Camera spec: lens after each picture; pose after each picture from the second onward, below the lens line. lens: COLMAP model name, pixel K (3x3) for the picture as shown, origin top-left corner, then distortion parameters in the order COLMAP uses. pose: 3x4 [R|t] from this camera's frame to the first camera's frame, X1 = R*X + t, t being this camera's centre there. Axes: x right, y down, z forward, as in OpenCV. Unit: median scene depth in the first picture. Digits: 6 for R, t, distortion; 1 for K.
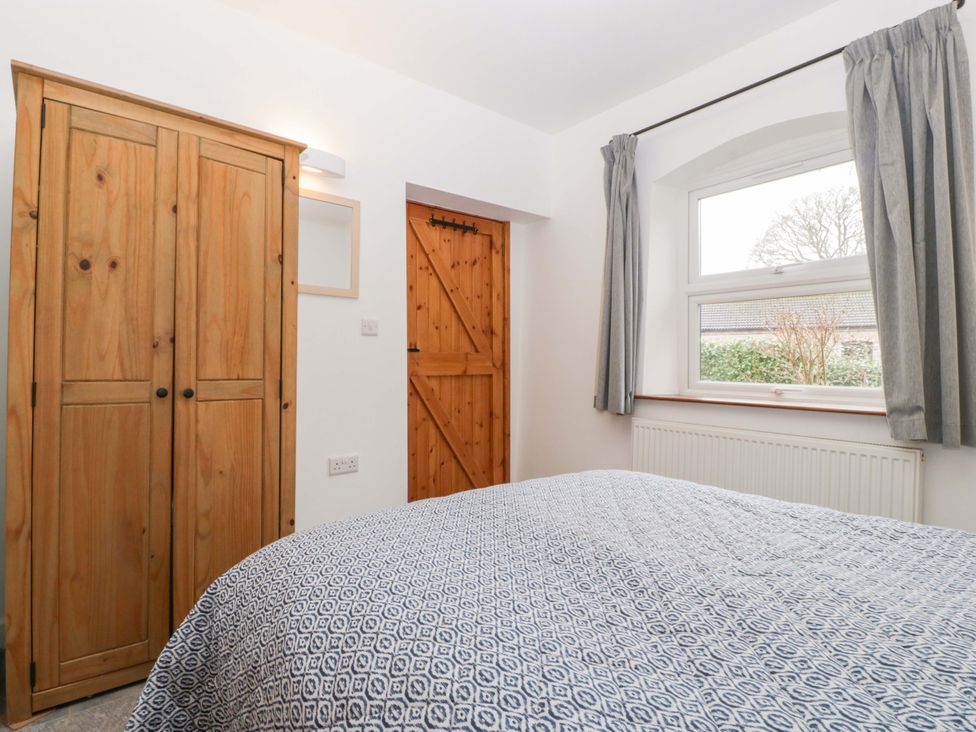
lens RADIAL K [[503.0, 0, 481.5], [0, 503.0, 356.1], [0, 0, 1]] dist [-0.000638, -0.012749]
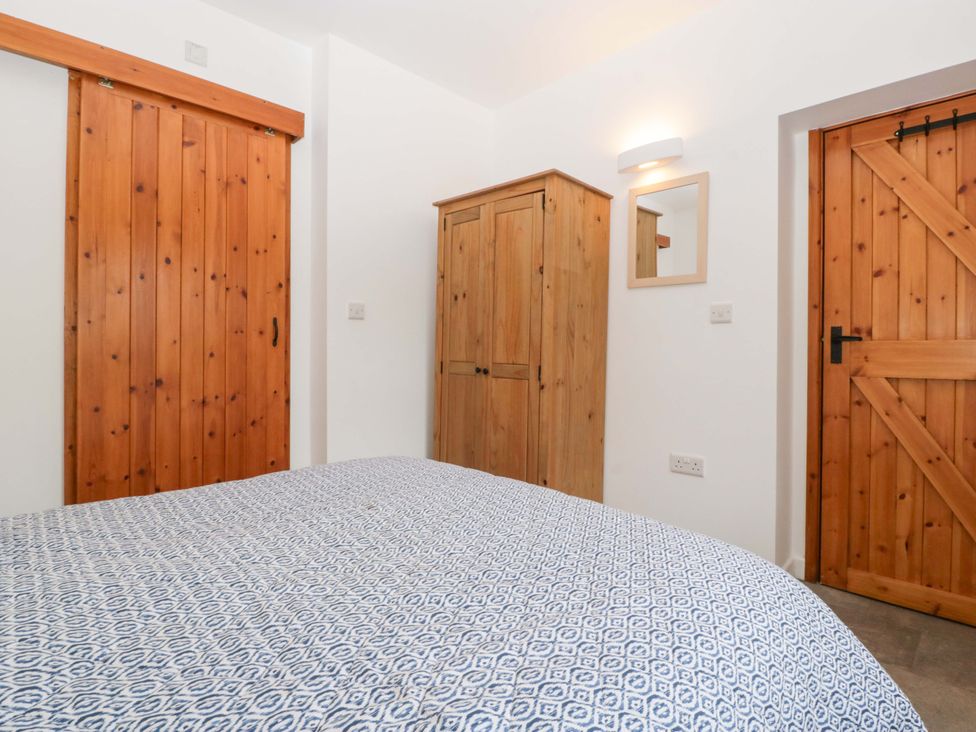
lens RADIAL K [[503.0, 0, 481.5], [0, 503.0, 356.1], [0, 0, 1]] dist [-0.000638, -0.012749]
pose [[0.096413, 0.002625, -0.995338, 0.851010], [-0.002036, 0.999995, 0.002440, 0.020154], [0.995339, 0.001791, 0.096418, 0.743656]]
